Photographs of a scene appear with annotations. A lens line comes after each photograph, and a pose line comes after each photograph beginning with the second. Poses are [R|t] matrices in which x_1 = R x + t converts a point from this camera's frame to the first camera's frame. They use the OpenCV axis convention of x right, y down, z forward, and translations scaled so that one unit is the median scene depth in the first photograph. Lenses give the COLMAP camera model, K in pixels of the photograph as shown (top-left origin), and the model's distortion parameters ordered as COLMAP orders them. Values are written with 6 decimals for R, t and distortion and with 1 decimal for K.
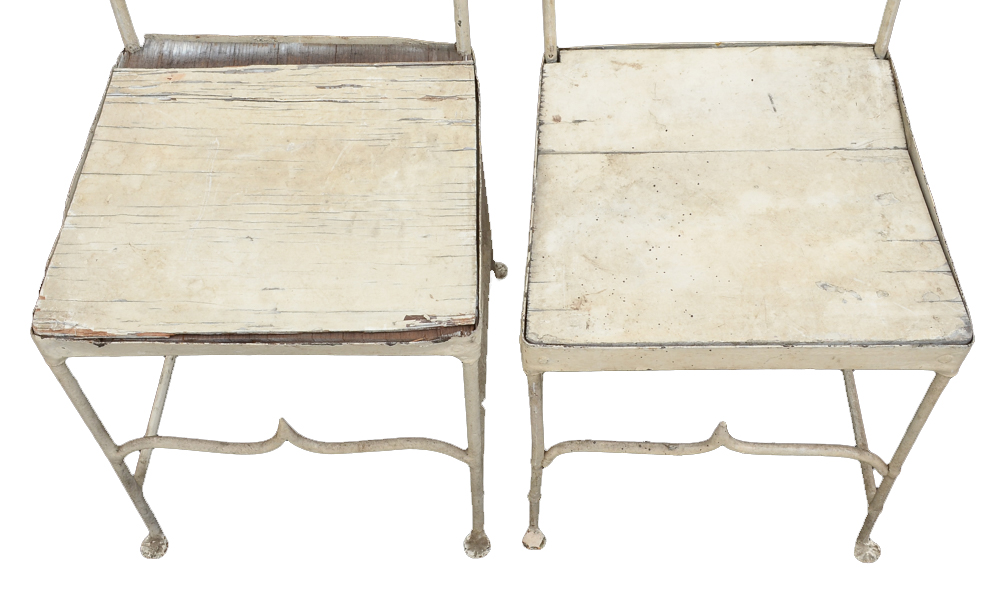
lens RADIAL K [[1246.0, 0, 496.3], [0, 1246.0, 307.0], [0, 0, 1]] dist [-0.000501, 0.000000]
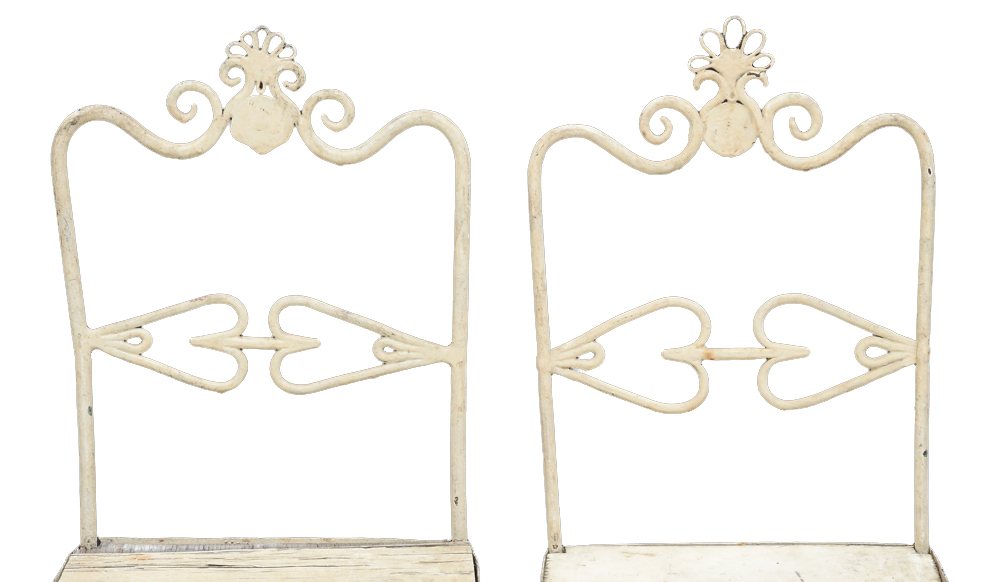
lens RADIAL K [[4169.5, 0, 481.0], [0, 4169.5, 270.8], [0, 0, 1]] dist [1.179074, 0.000000]
pose [[0.999844, 0.005419, 0.016840, -0.063739], [0.007518, 0.731527, -0.681771, 1.762013], [-0.016014, 0.681791, 0.731371, -1.394645]]
